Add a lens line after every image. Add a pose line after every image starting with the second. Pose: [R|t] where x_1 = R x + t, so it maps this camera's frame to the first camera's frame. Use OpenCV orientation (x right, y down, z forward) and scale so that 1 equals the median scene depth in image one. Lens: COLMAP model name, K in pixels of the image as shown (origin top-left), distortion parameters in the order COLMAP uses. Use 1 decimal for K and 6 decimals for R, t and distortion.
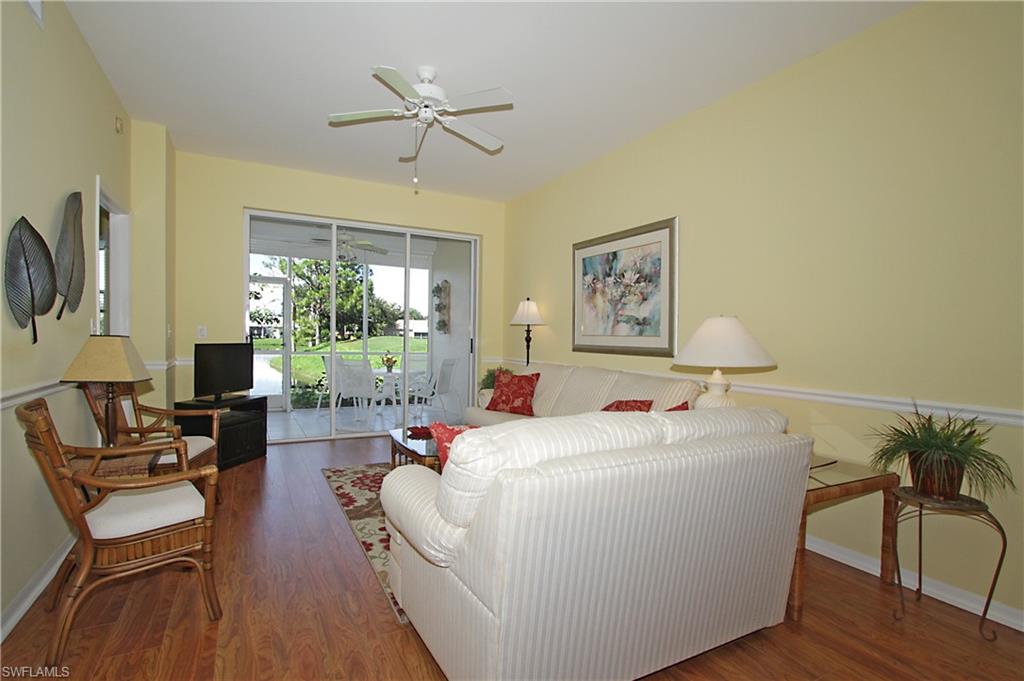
lens RADIAL K [[522.2, 0, 499.4], [0, 522.2, 358.6], [0, 0, 1]] dist [-0.019932, -0.000295]
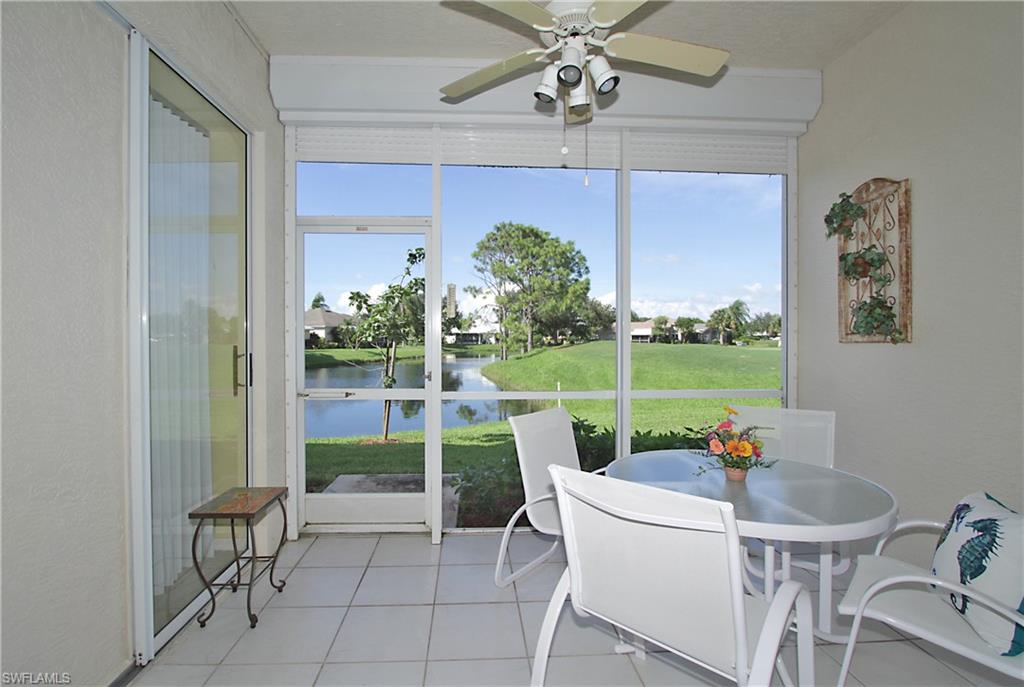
lens RADIAL K [[554.6, 0, 480.0], [0, 554.6, 347.6], [0, 0, 1]] dist [-0.000845, 0.000770]
pose [[0.909860, -0.012437, -0.414728, -0.350352], [0.000039, 0.999553, -0.029889, -0.068461], [0.414915, 0.027179, 0.909454, 1.125789]]
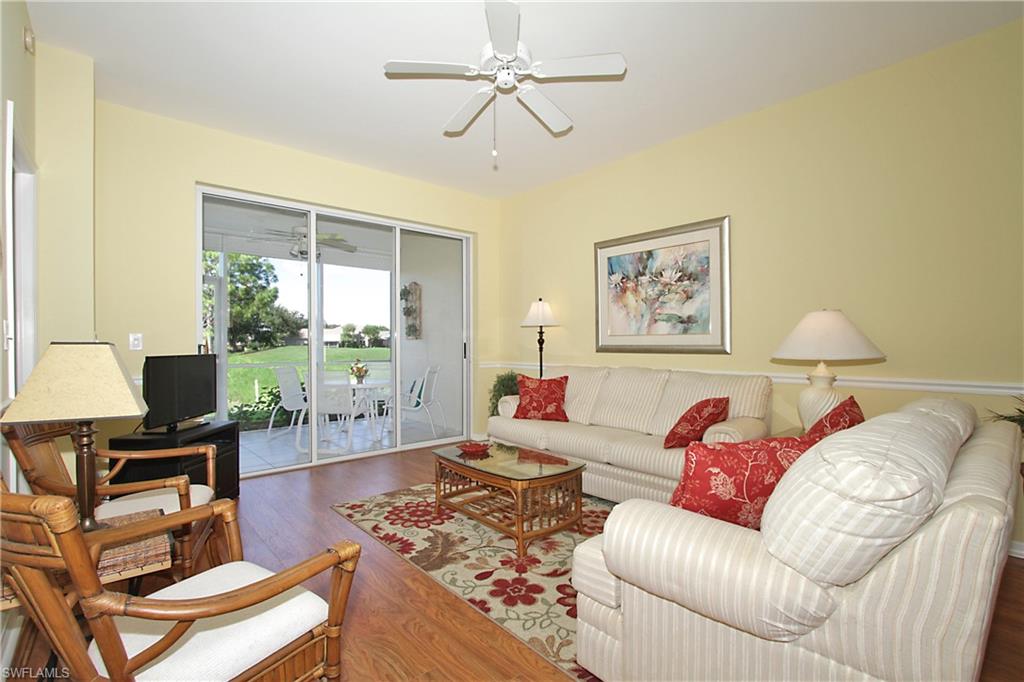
lens RADIAL K [[495.1, 0, 569.8], [0, 495.1, 346.0], [0, 0, 1]] dist [-0.020615, 0.000620]
pose [[0.952786, -0.023373, 0.302742, -0.206434], [0.034009, 0.998974, -0.029908, 0.000094], [-0.301732, 0.038792, 0.952603, 0.148541]]
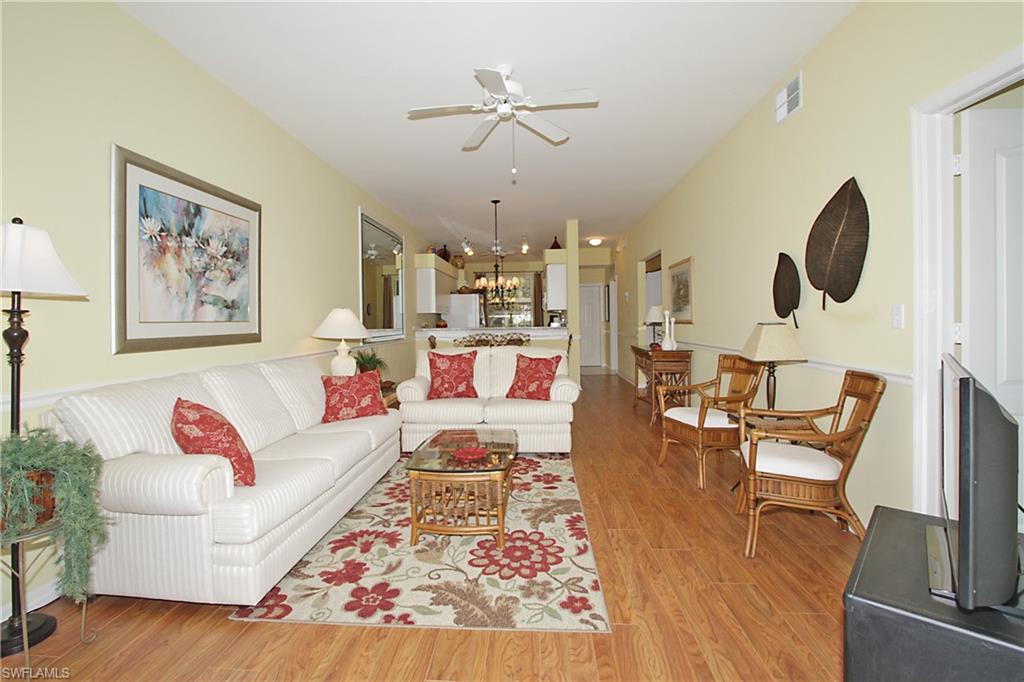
lens RADIAL K [[553.1, 0, 448.8], [0, 553.1, 316.9], [0, 0, 1]] dist [-0.001473, -0.000168]
pose [[-0.825804, 0.005946, 0.563926, -0.473354], [0.033171, 0.998725, 0.038044, -0.066360], [-0.562981, 0.050122, -0.824949, 1.390954]]
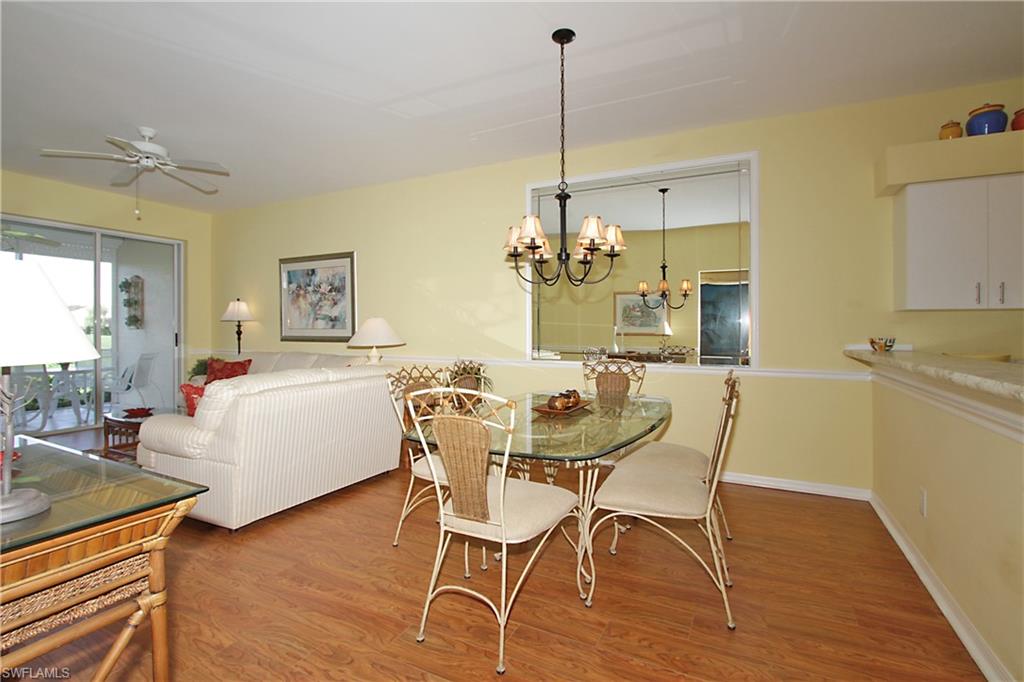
lens RADIAL K [[475.4, 0, 556.3], [0, 475.4, 330.4], [0, 0, 1]] dist [-0.003066, -0.006133]
pose [[0.791188, -0.019499, 0.611262, -0.042196], [0.040699, 0.998955, -0.020813, 0.012542], [-0.610217, 0.041345, 0.791155, -0.386990]]
